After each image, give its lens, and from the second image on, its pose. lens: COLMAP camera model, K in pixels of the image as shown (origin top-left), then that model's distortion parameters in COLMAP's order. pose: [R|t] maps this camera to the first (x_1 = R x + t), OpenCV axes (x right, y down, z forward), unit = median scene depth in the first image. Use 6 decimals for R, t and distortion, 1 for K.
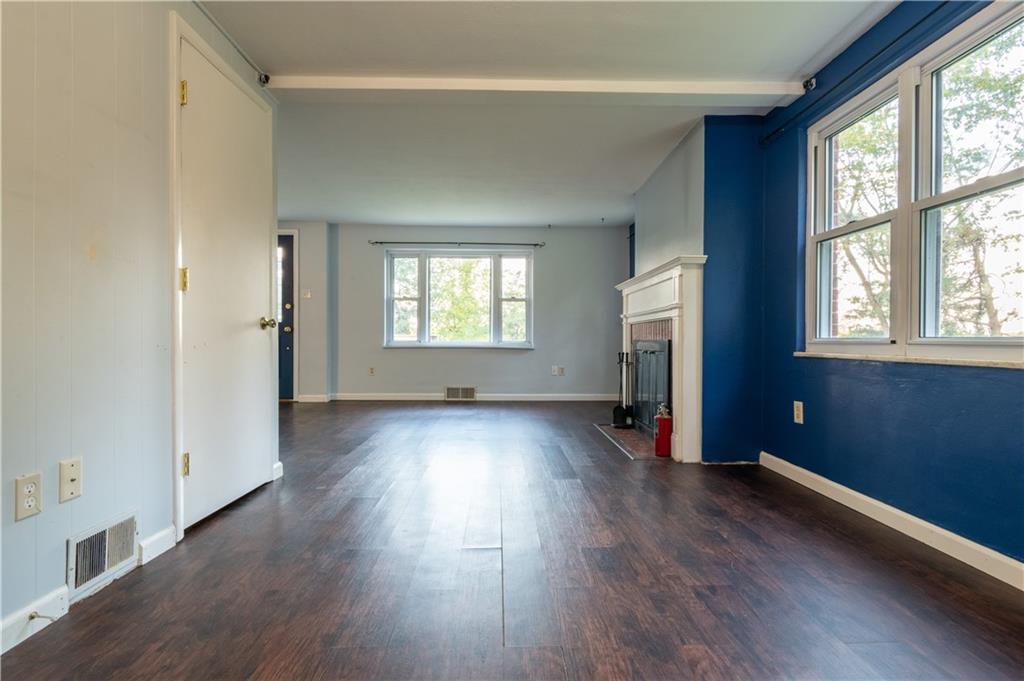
lens RADIAL K [[497.6, 0, 518.5], [0, 497.6, 341.6], [0, 0, 1]] dist [-0.005918, -0.001019]
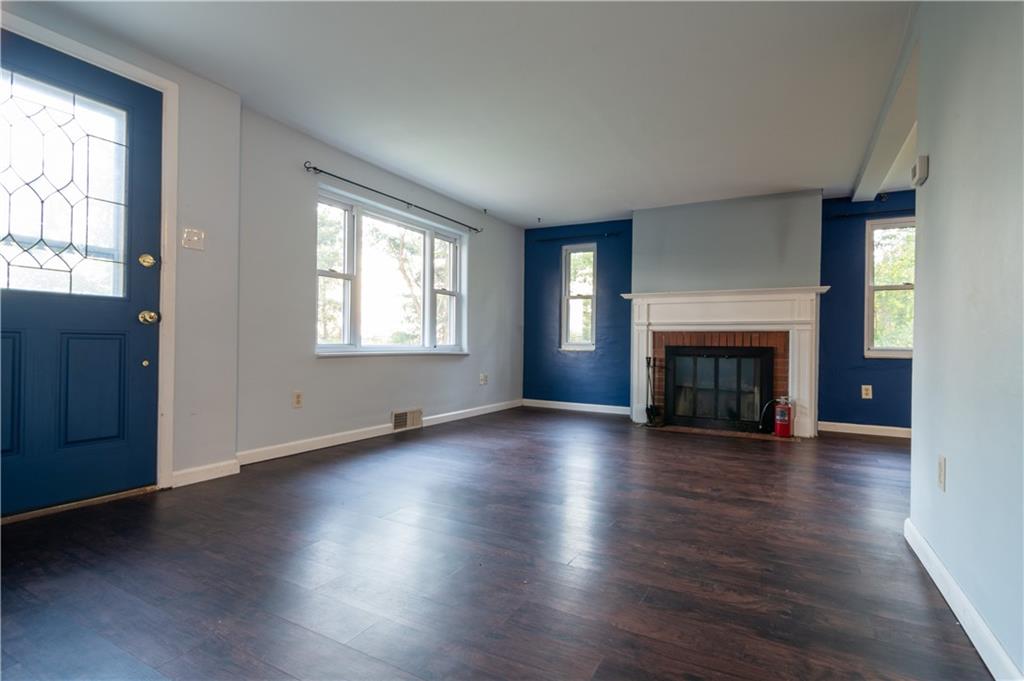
lens RADIAL K [[497.6, 0, 519.4], [0, 497.6, 341.1], [0, 0, 1]] dist [-0.005918, -0.001019]
pose [[0.502496, 0.007069, 0.864551, -0.643641], [-0.008514, 0.999959, -0.003227, -0.005725], [-0.864538, -0.005739, 0.502535, 0.513865]]
